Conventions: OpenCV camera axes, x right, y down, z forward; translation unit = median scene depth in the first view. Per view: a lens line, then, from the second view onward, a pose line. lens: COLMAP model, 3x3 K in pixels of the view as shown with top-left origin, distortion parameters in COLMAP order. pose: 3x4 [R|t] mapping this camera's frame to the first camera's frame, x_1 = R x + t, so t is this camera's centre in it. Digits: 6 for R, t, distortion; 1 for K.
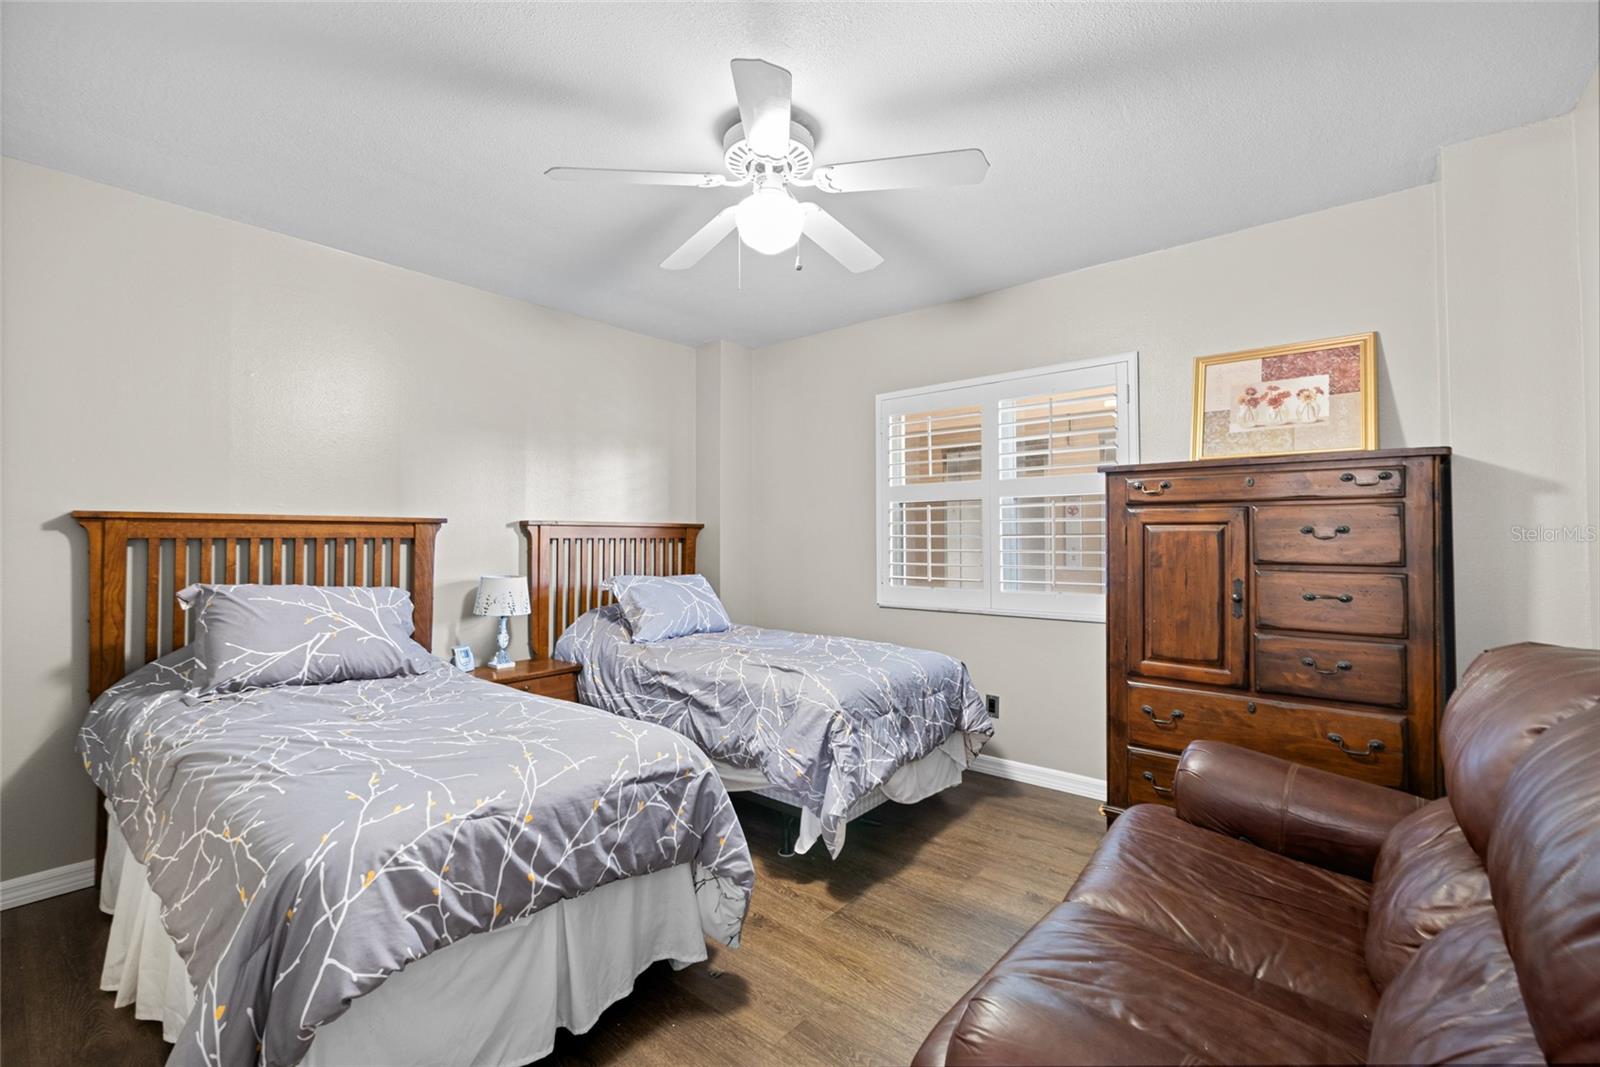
lens RADIAL K [[696.0, 0, 795.0], [0, 696.0, 538.6], [0, 0, 1]] dist [0.000926, 0.000001]
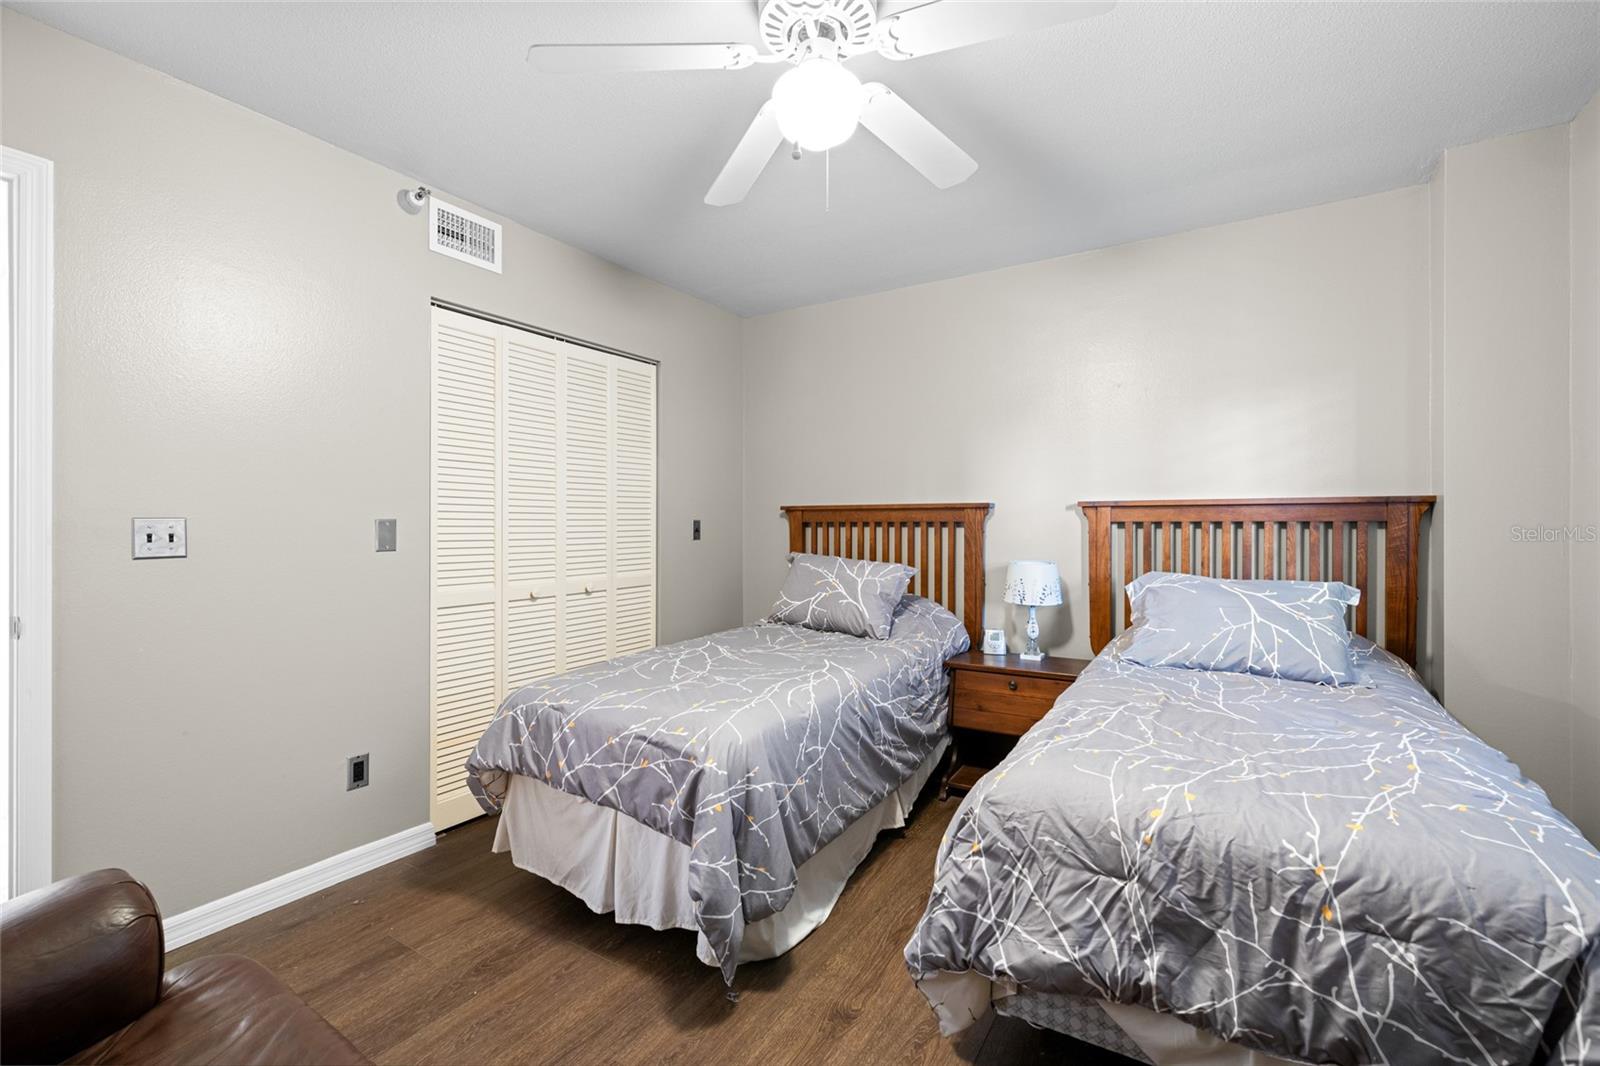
lens RADIAL K [[696.0, 0, 795.3], [0, 696.0, 519.9], [0, 0, 1]] dist [0.000926, 0.000001]
pose [[0.130831, -0.001694, -0.991403, 0.660059], [0.002289, 0.999996, -0.001407, -0.003470], [0.991402, -0.002085, 0.130834, 0.785871]]
